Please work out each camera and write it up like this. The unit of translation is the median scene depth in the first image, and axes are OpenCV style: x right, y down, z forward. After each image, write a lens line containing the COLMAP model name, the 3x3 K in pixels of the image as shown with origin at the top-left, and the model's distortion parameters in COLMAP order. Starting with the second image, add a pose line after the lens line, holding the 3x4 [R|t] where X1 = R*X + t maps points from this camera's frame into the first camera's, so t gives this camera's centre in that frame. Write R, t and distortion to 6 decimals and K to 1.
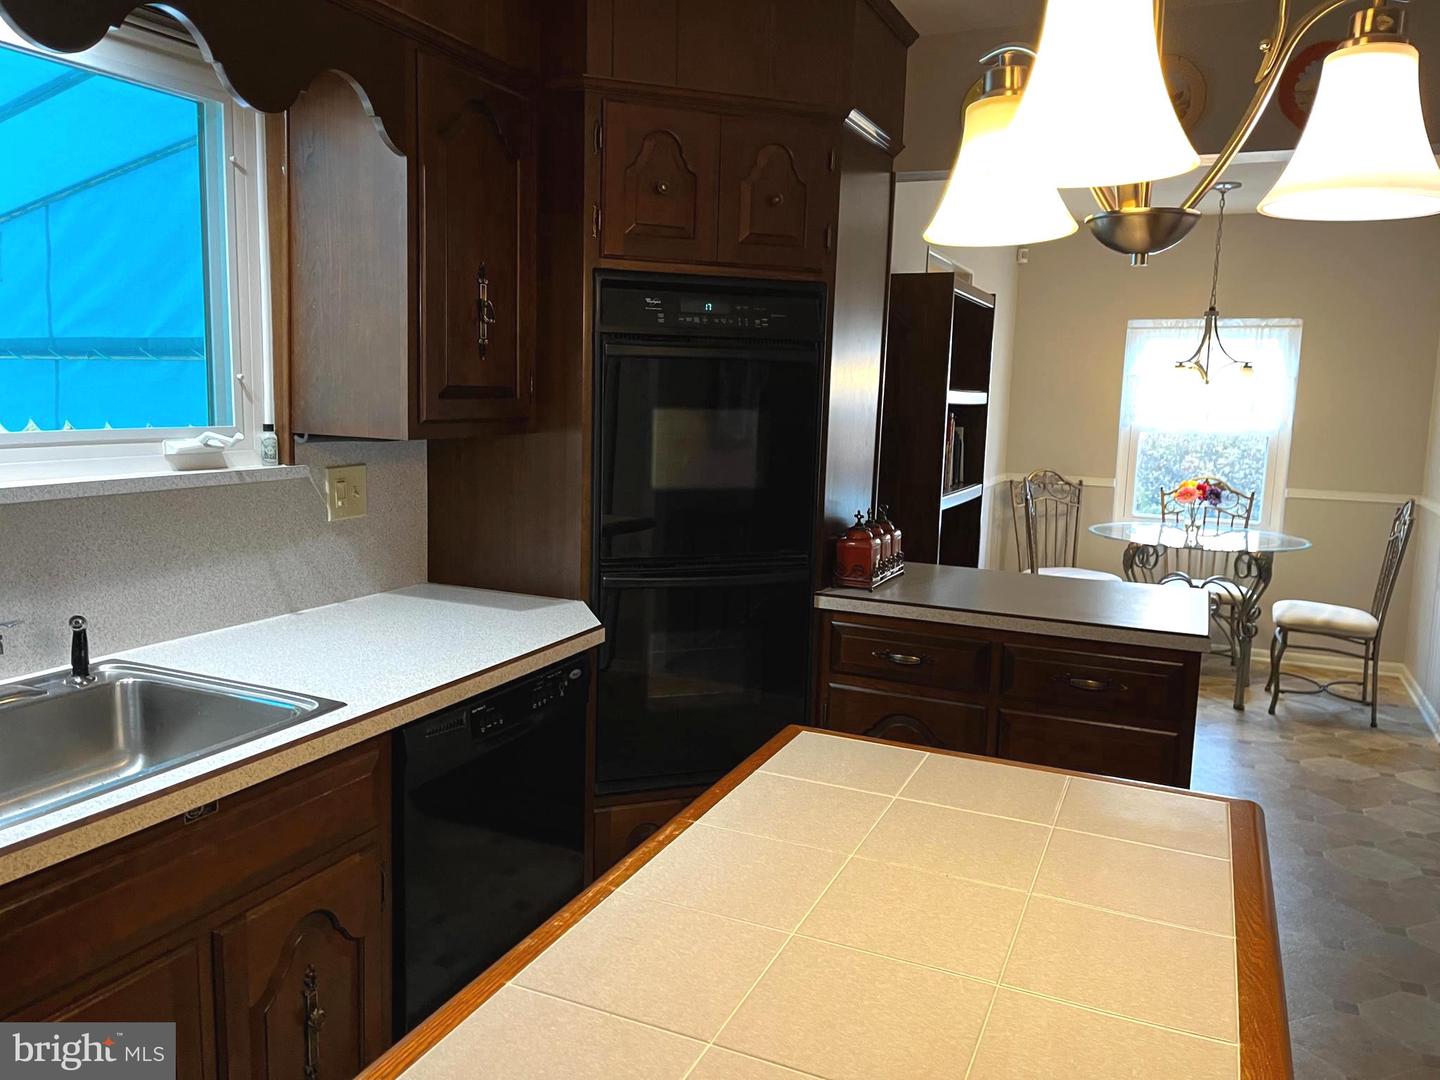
lens RADIAL K [[1081.0, 0, 716.8], [0, 1081.0, 531.4], [0, 0, 1]] dist [0.066198, -0.085401]
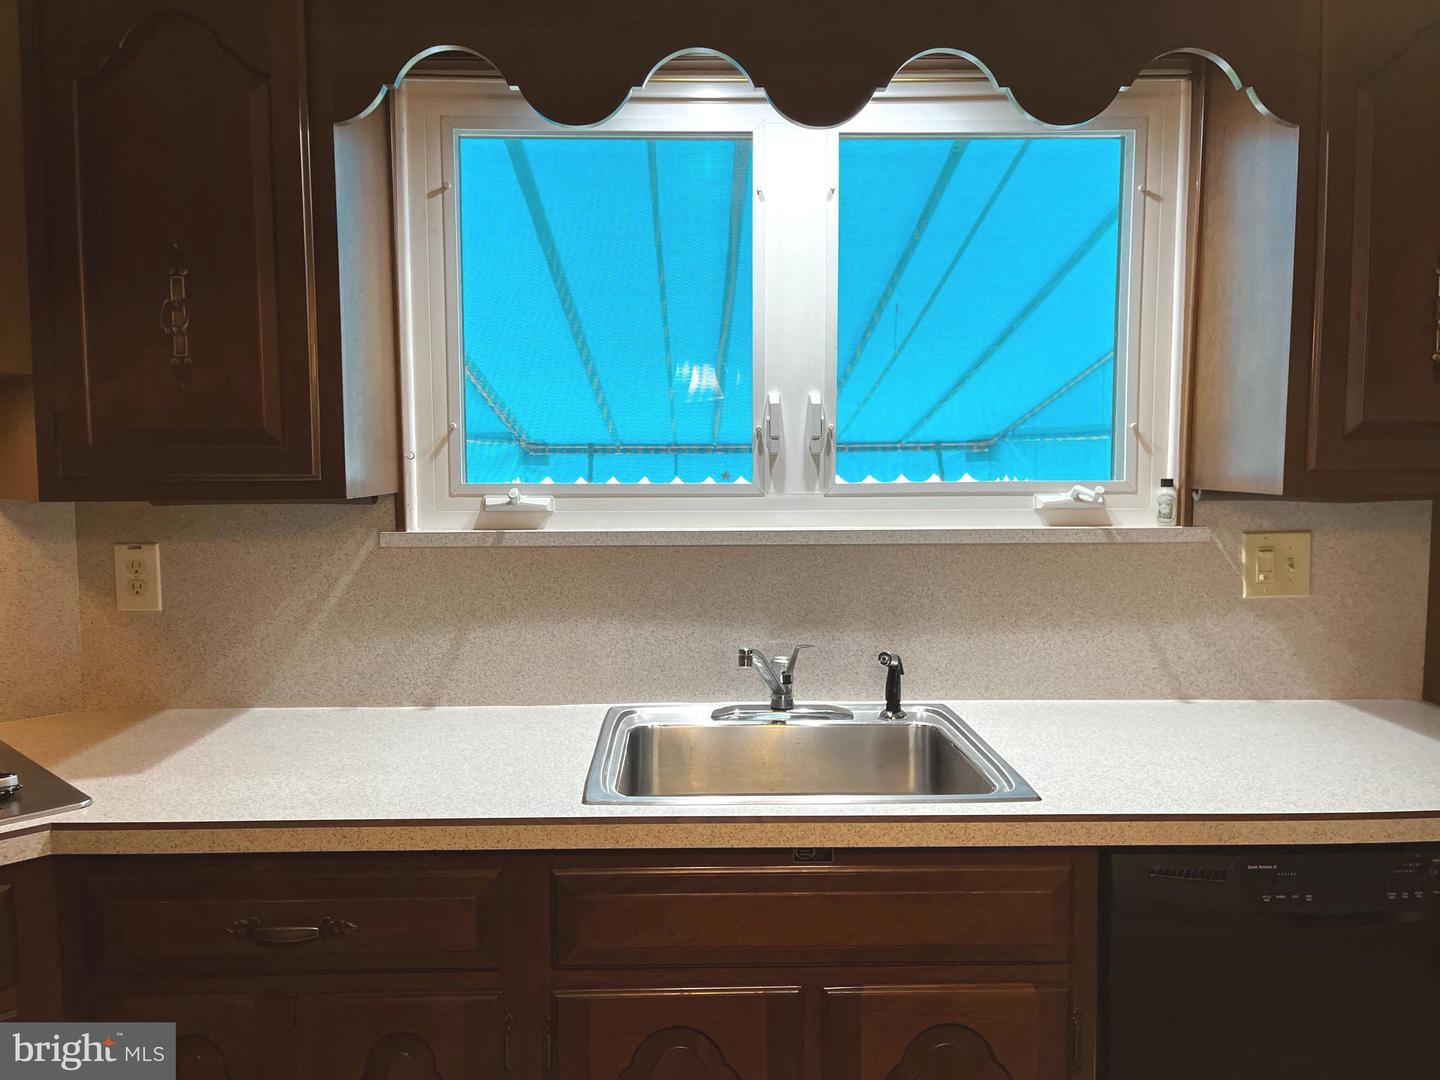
lens RADIAL K [[1087.8, 0, 680.3], [0, 1087.8, 535.6], [0, 0, 1]] dist [0.059586, -0.087456]
pose [[0.426147, 0.037981, -0.903856, 0.215266], [-0.105136, 0.994427, -0.007783, -0.005105], [0.898524, 0.098345, 0.427765, 0.274110]]
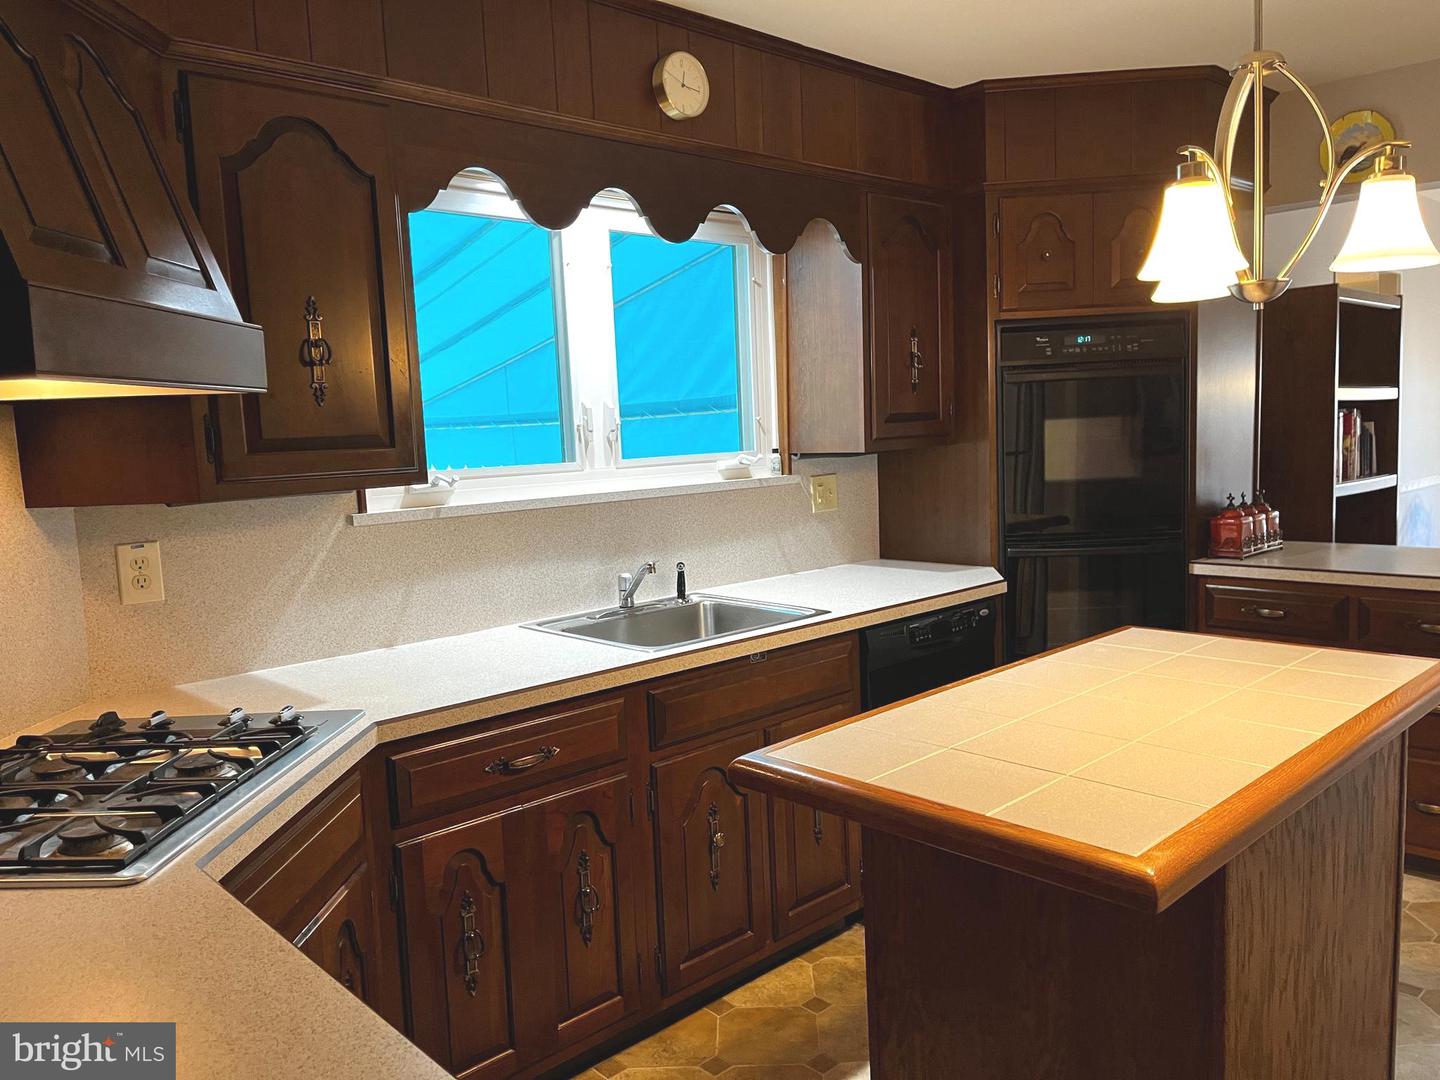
lens RADIAL K [[1081.0, 0, 716.8], [0, 1081.0, 531.4], [0, 0, 1]] dist [0.066198, -0.085401]
pose [[0.916411, -0.028615, -0.399215, 0.108966], [0.015041, 0.999199, -0.037093, 0.070330], [0.399956, 0.027988, 0.916107, -0.399204]]
